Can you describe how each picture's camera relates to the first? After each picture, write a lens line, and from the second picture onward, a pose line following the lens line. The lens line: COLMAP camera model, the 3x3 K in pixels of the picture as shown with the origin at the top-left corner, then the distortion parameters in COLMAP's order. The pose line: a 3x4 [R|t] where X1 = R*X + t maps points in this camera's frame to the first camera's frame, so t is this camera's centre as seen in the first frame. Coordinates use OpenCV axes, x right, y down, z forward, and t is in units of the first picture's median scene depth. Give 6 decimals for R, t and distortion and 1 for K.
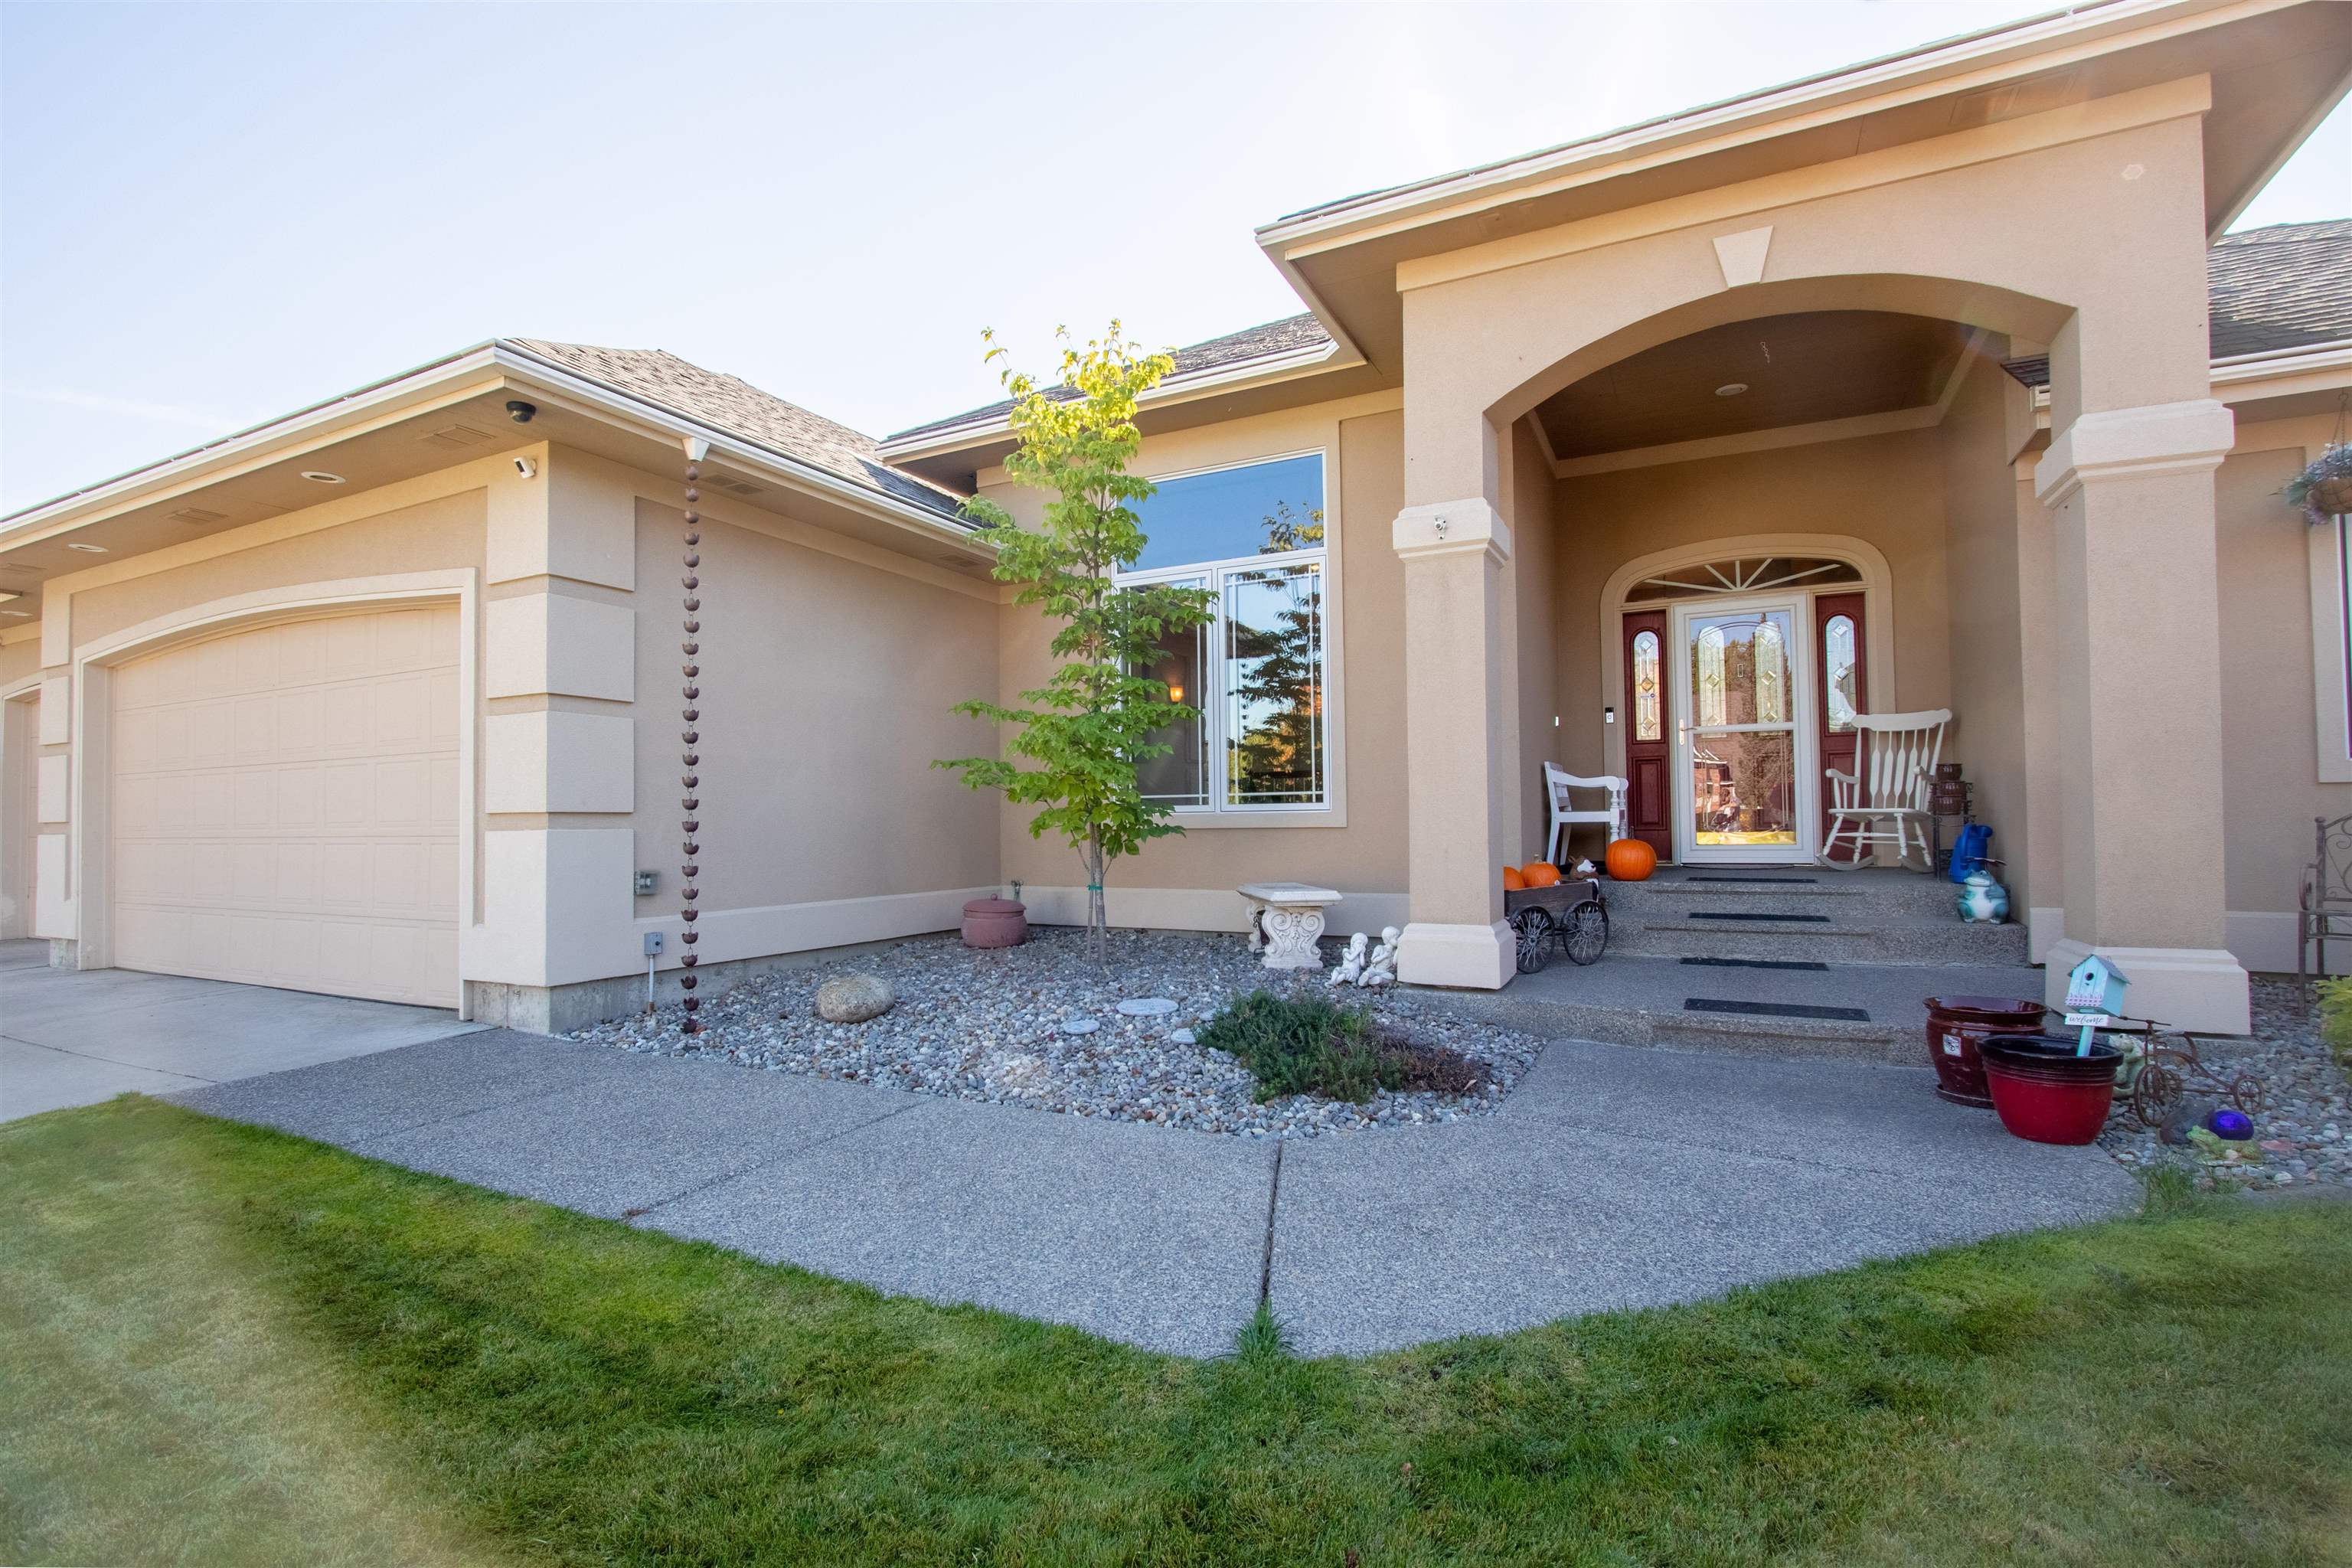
lens RADIAL K [[1081.8, 0, 1175.8], [0, 1081.8, 792.2], [0, 0, 1]] dist [-0.011672, 0.000192]
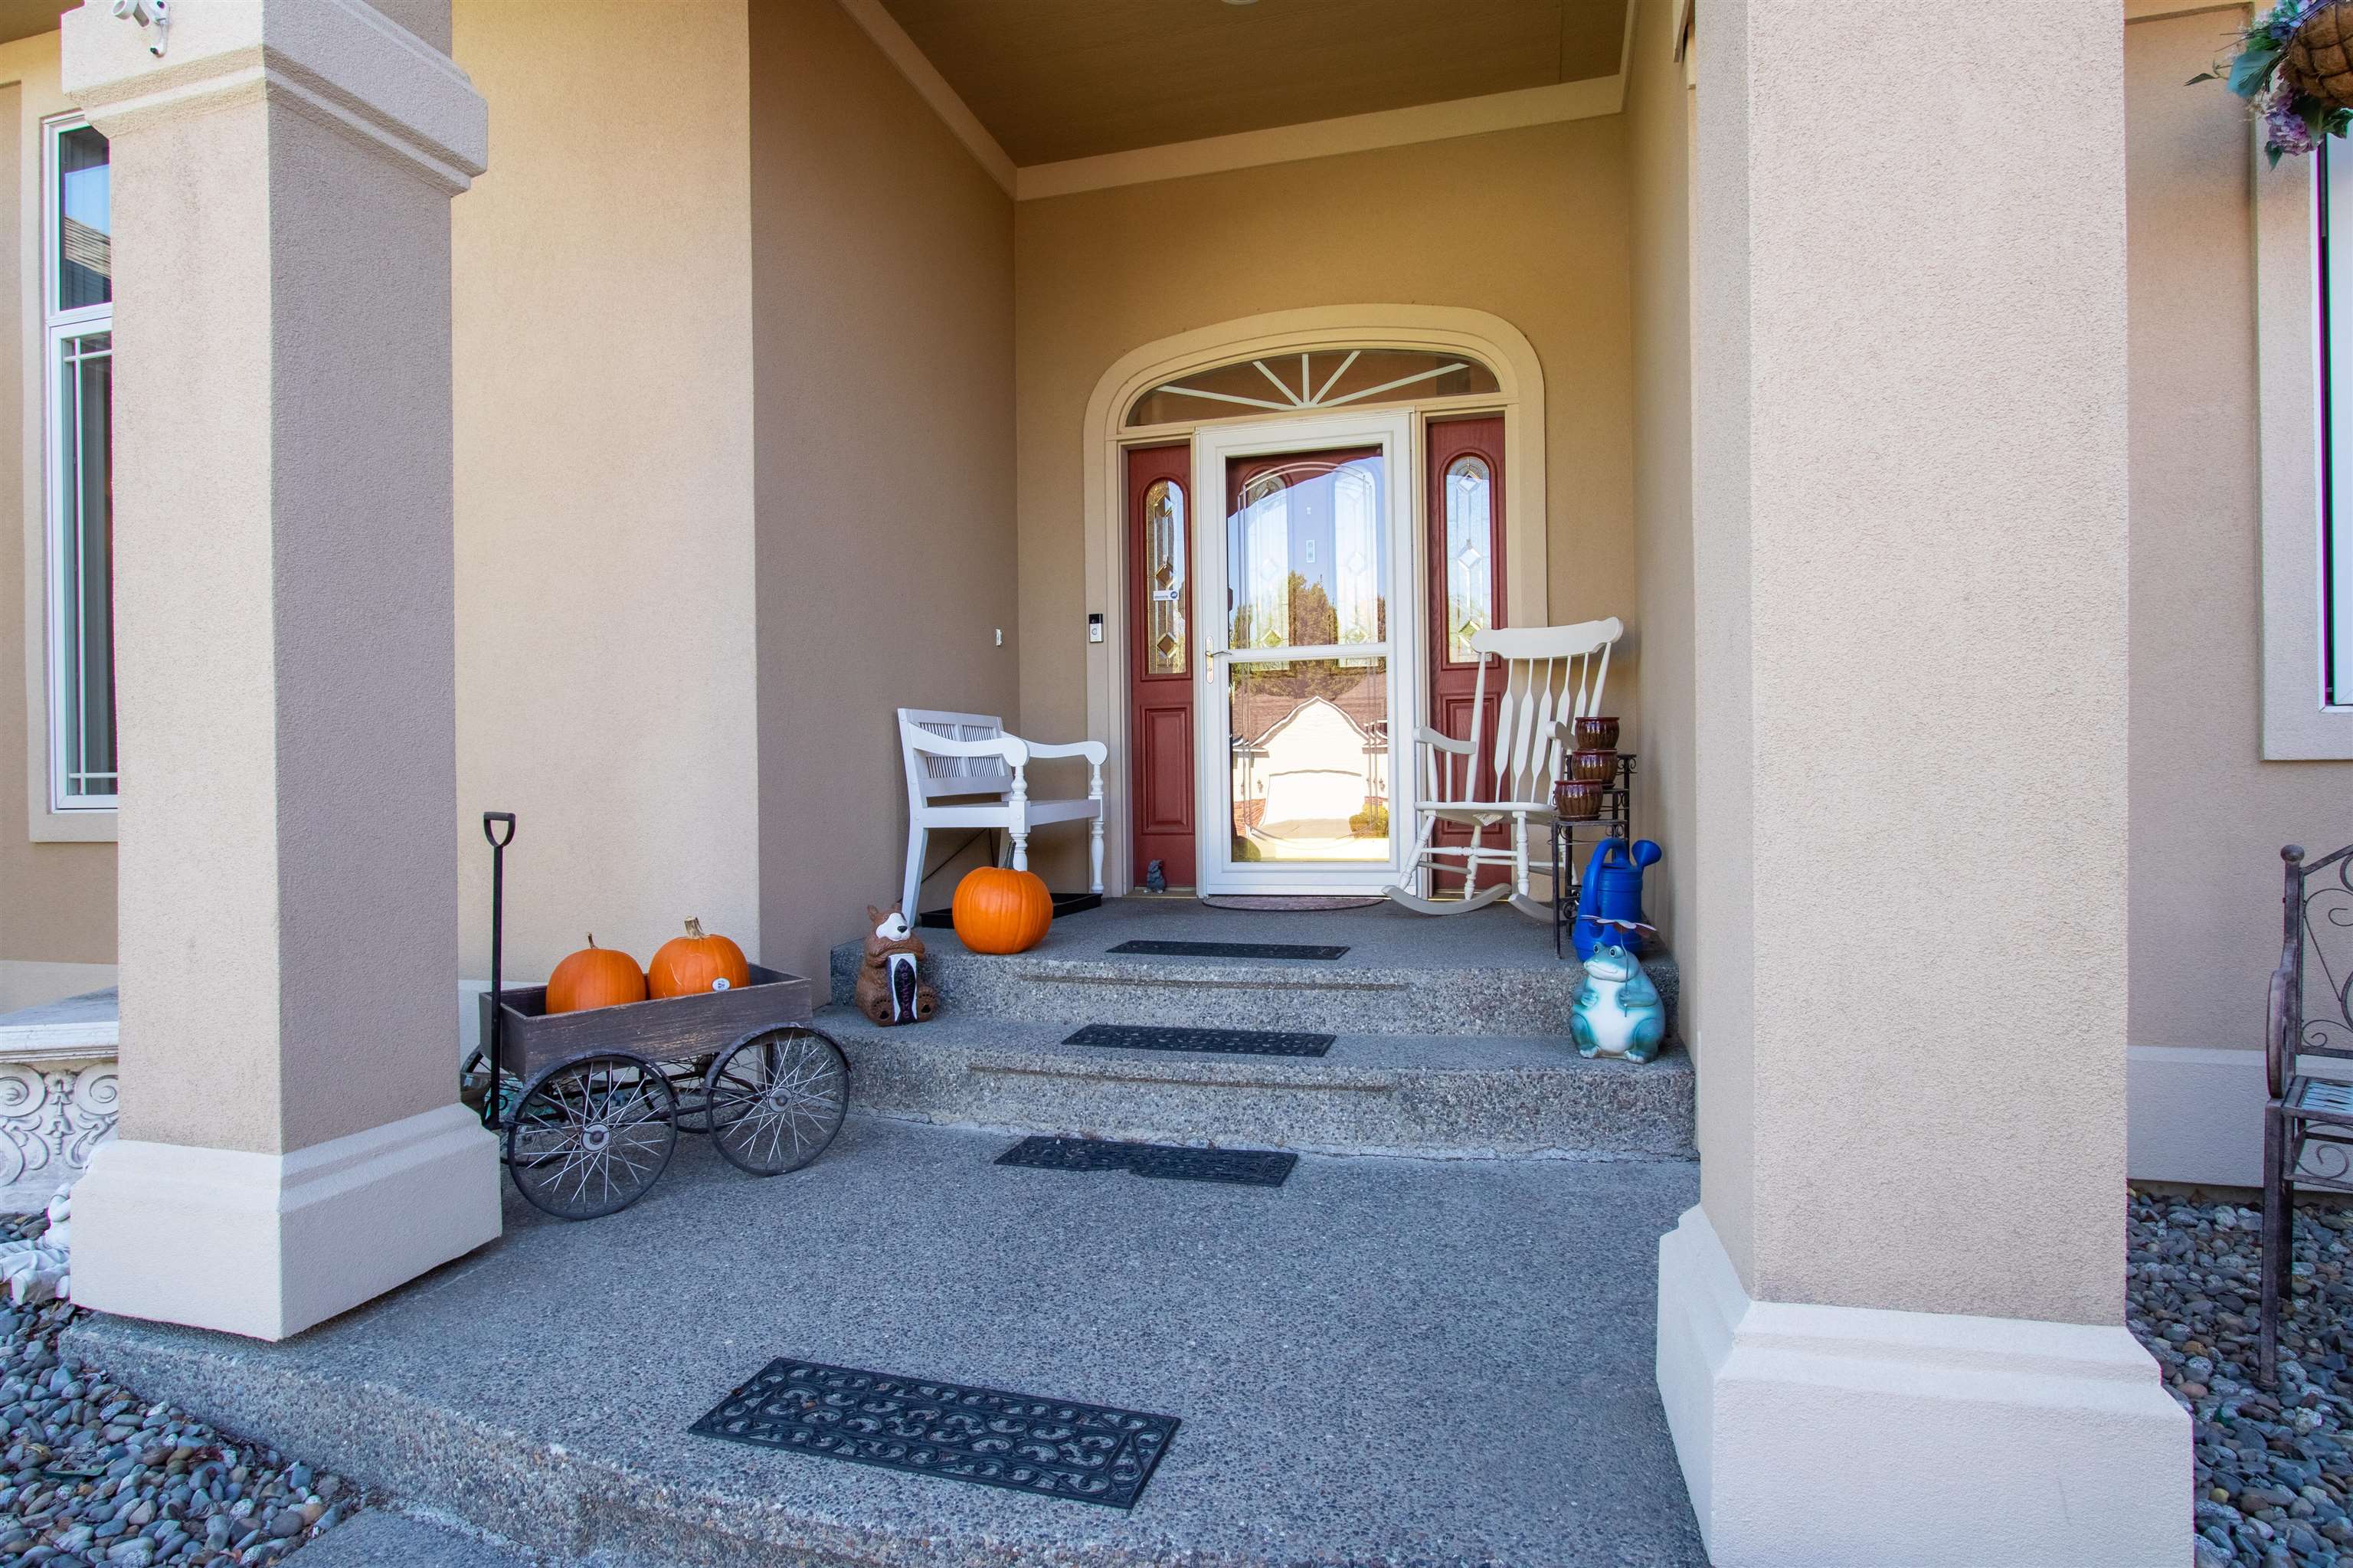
lens RADIAL K [[1298.5, 0, 1162.4], [0, 1298.5, 795.1], [0, 0, 1]] dist [-0.016404, 0.000909]
pose [[0.982216, -0.001994, 0.187743, 0.366486], [-0.003526, 0.999571, 0.029063, -0.005996], [-0.187721, -0.029208, 0.981788, 0.395525]]
